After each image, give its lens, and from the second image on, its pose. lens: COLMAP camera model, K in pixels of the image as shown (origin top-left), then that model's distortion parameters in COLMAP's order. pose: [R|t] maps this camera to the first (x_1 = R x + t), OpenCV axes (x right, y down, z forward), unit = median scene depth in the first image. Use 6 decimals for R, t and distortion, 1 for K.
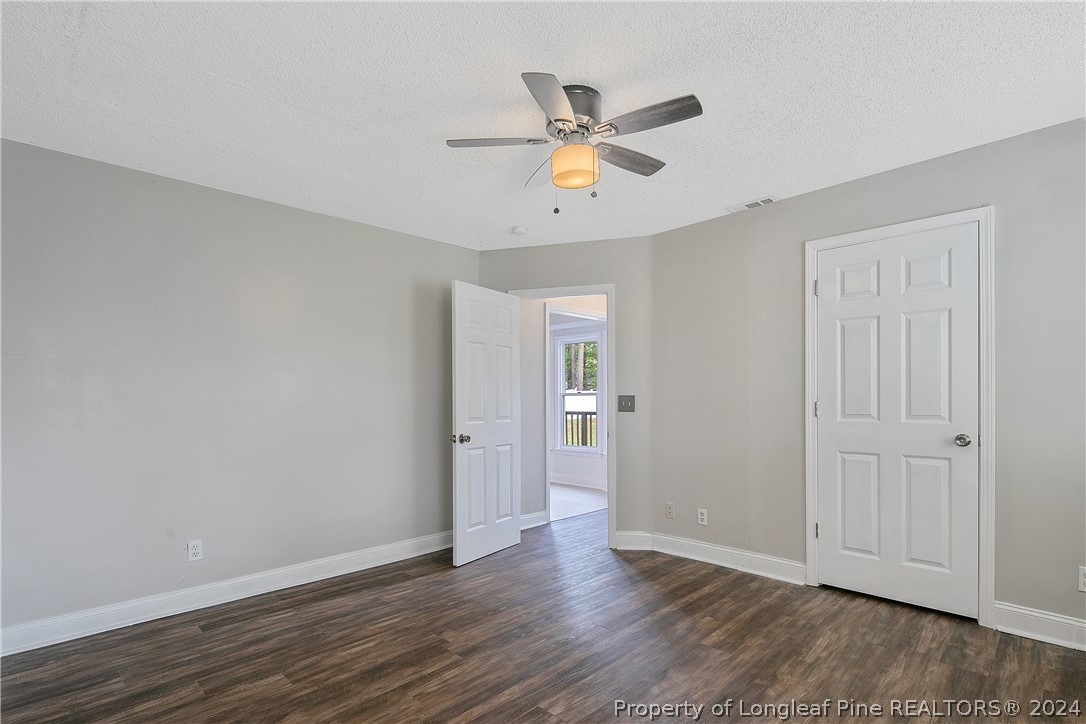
lens RADIAL K [[534.7, 0, 545.2], [0, 534.7, 390.2], [0, 0, 1]] dist [-0.000834, -0.000569]
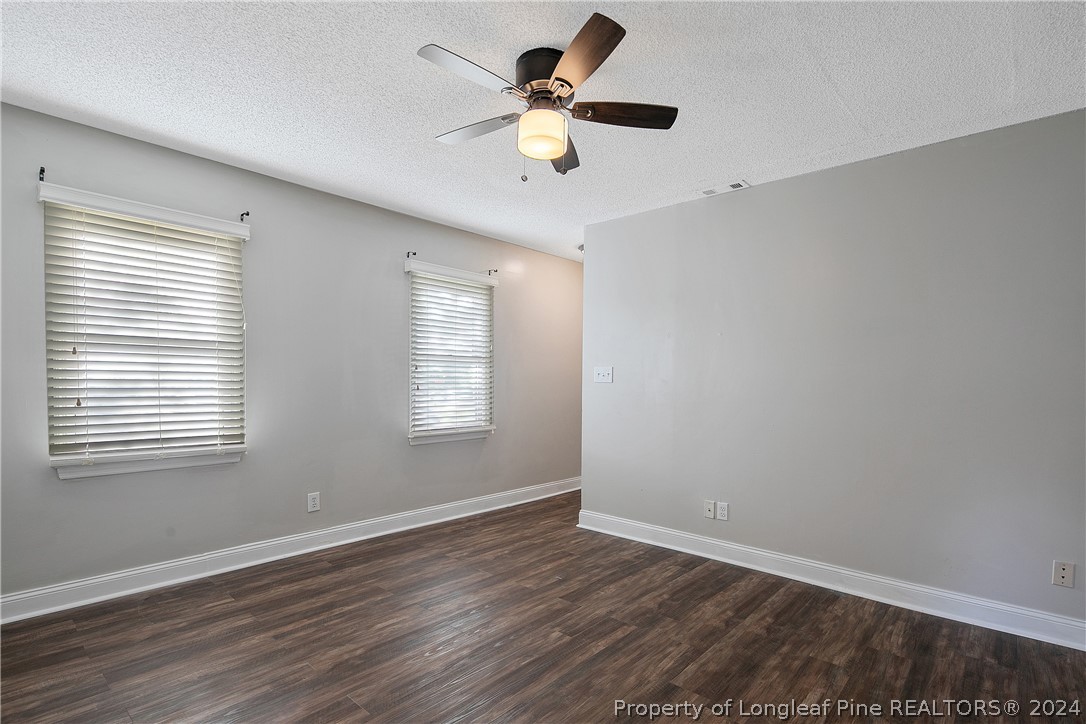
lens RADIAL K [[534.7, 0, 545.2], [0, 534.7, 390.2], [0, 0, 1]] dist [-0.000834, -0.000569]
pose [[-0.998488, -0.003226, -0.054868, 0.102286], [-0.003689, 0.999958, 0.008339, 0.022606], [0.054839, 0.008529, -0.998459, 1.990299]]
